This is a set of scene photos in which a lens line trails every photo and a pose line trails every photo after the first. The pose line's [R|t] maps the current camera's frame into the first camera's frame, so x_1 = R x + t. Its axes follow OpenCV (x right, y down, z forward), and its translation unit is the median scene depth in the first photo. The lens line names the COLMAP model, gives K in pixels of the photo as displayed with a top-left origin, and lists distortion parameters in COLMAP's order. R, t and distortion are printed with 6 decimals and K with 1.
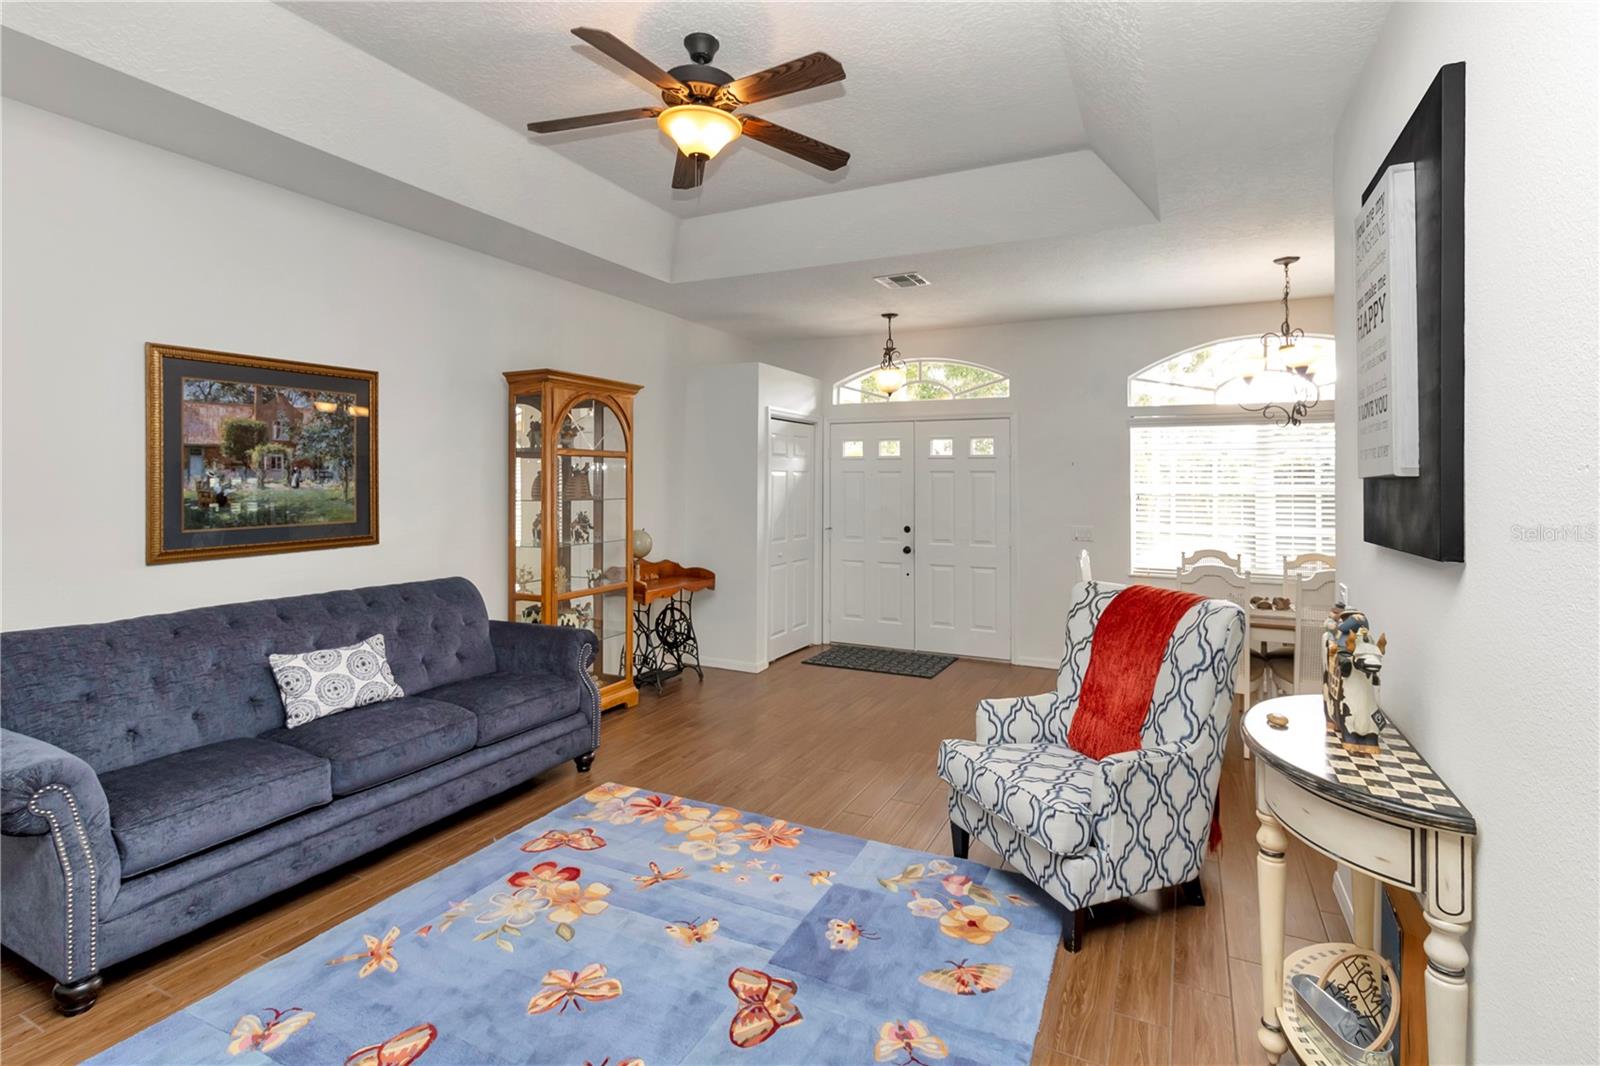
lens RADIAL K [[753.3, 0, 817.7], [0, 753.3, 482.3], [0, 0, 1]] dist [0.001783, -0.000994]
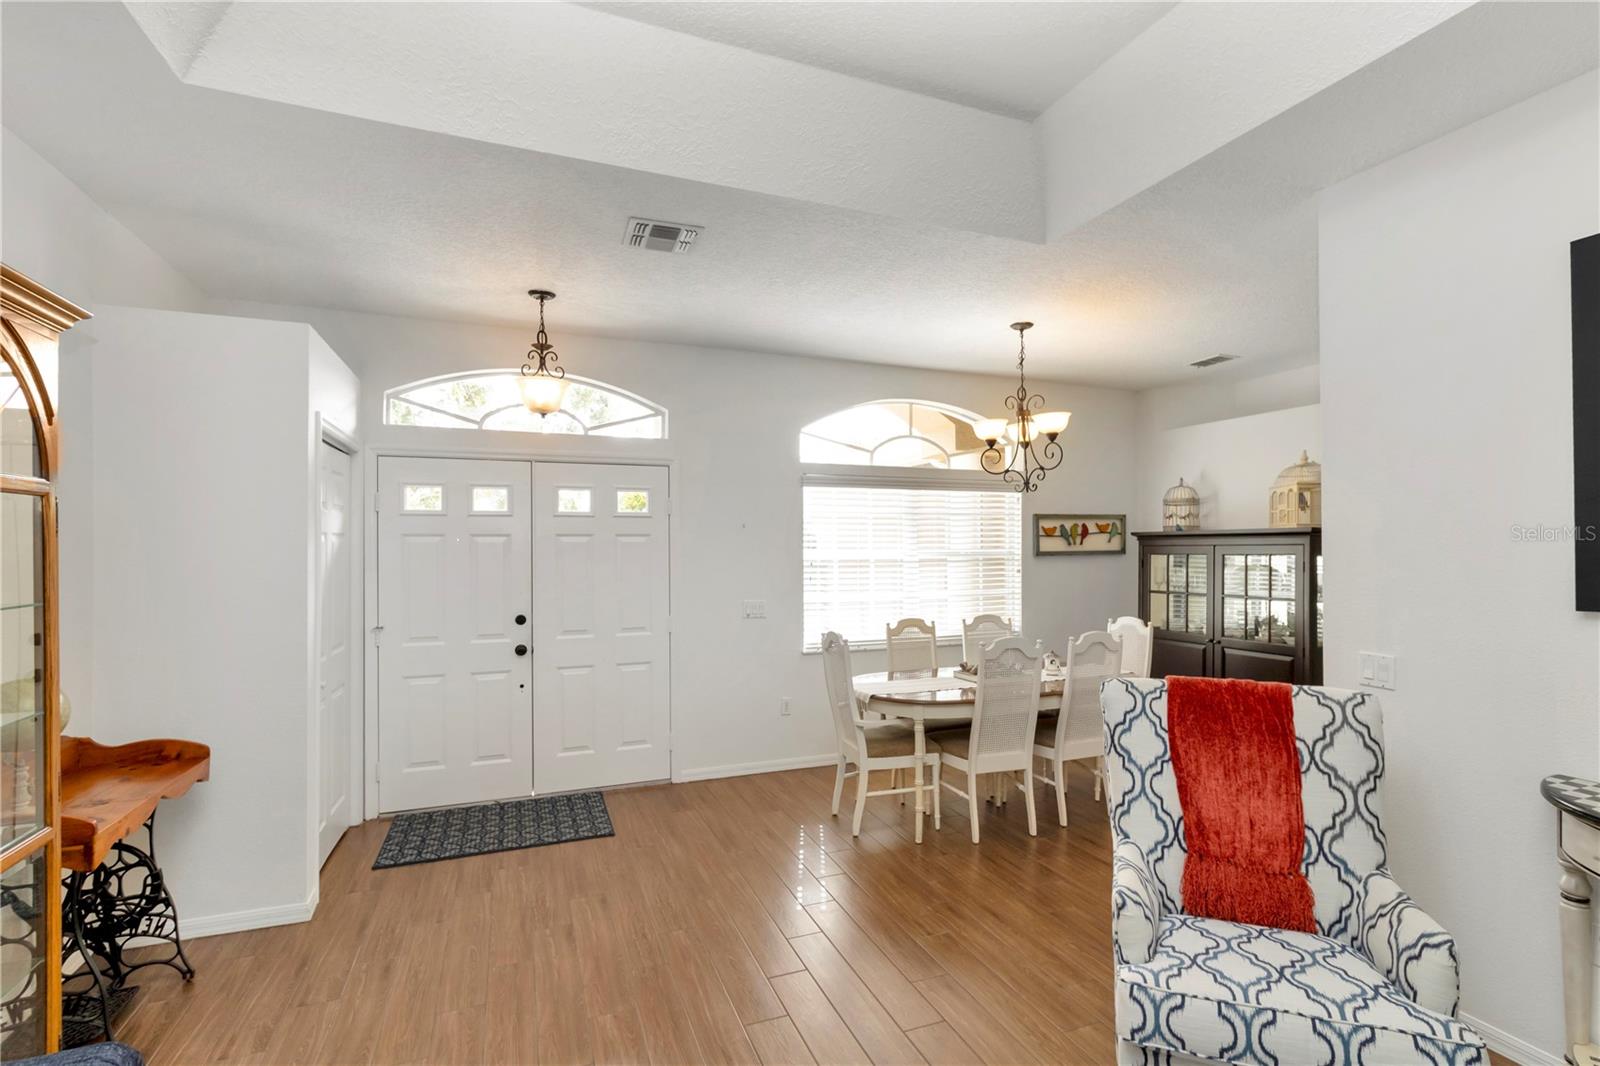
lens RADIAL K [[750.9, 0, 815.7], [0, 750.9, 545.3], [0, 0, 1]] dist [0.000139, -0.000366]
pose [[0.679455, -0.005139, 0.733699, -0.254894], [0.006986, 0.999975, 0.000534, -0.004238], [-0.733684, 0.004763, 0.679474, 0.447027]]
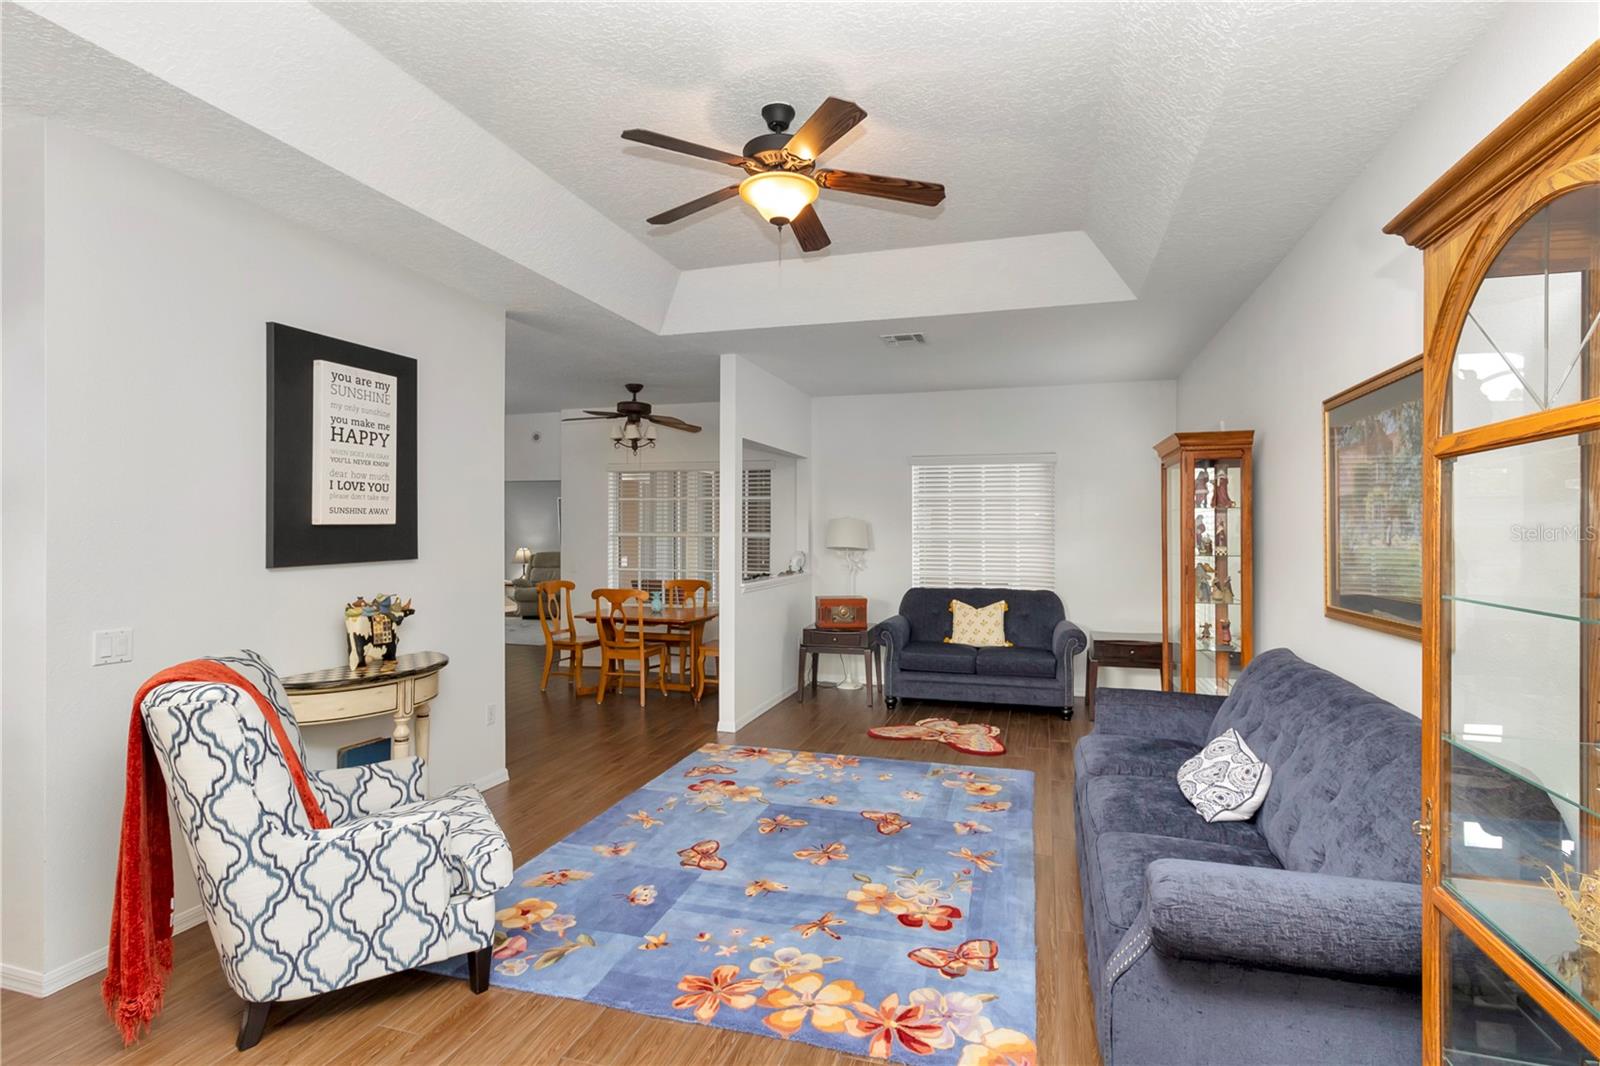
lens RADIAL K [[736.3, 0, 827.1], [0, 736.3, 506.7], [0, 0, 1]] dist [-0.003863, -0.000532]
pose [[-0.985017, -0.015963, -0.171716, -0.022467], [-0.010708, 0.999447, -0.031485, -0.002012], [0.172124, -0.029175, -0.984643, 1.076461]]
